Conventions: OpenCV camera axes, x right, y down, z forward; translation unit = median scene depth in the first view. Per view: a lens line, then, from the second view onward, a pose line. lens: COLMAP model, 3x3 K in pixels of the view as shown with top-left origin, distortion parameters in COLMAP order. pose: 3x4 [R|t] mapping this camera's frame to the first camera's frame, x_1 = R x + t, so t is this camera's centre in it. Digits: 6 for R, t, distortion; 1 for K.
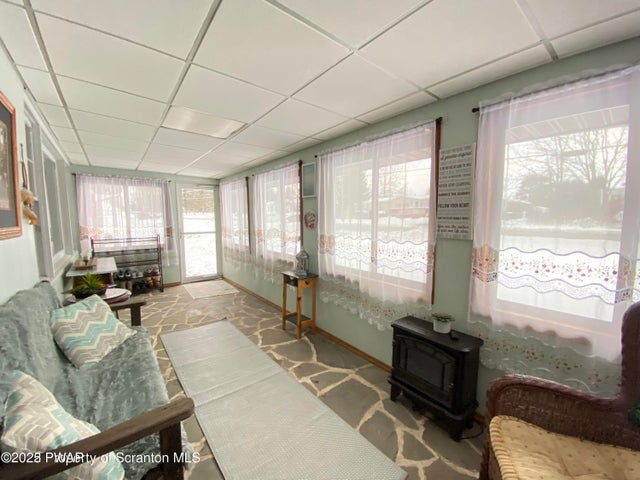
lens RADIAL K [[259.0, 0, 320.0], [0, 259.0, 240.0], [0, 0, 1]] dist [0.024436, -0.023741]
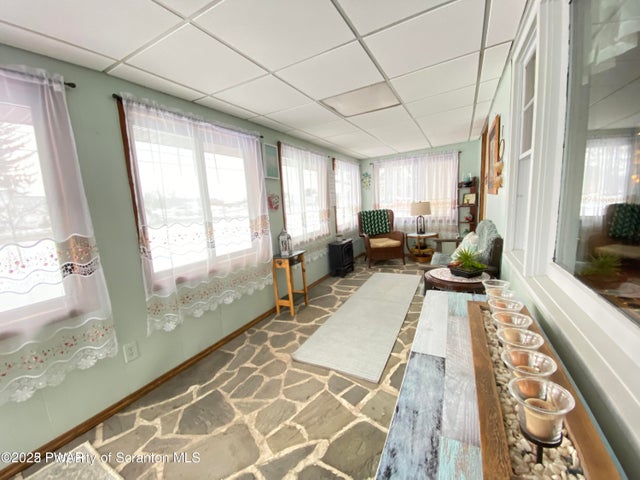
lens RADIAL K [[258.0, 0, 320.0], [0, 258.0, 240.0], [0, 0, 1]] dist [0.030810, -0.033777]
pose [[-0.396185, -0.113613, 0.911114, -1.092484], [0.140441, 0.973140, 0.182416, -0.095077], [-0.907366, 0.200229, -0.369587, 1.292287]]
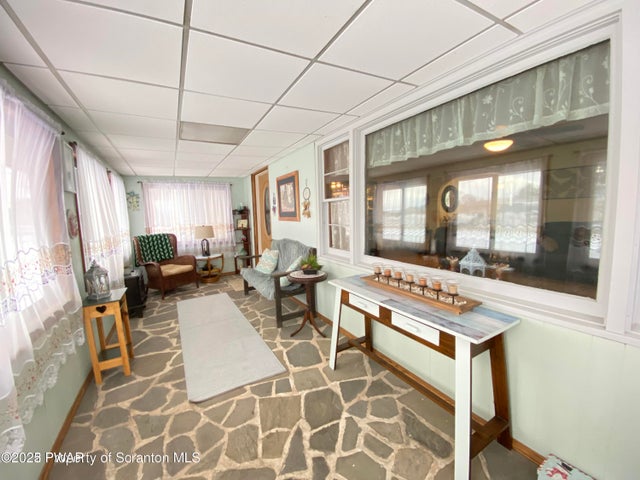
lens RADIAL K [[259.0, 0, 320.0], [0, 259.0, 240.0], [0, 0, 1]] dist [0.024436, -0.023741]
pose [[-0.987935, 0.011587, 0.154434, -0.840791], [0.041573, 0.980438, 0.192388, -0.152039], [-0.149184, 0.196487, -0.969091, 1.659420]]
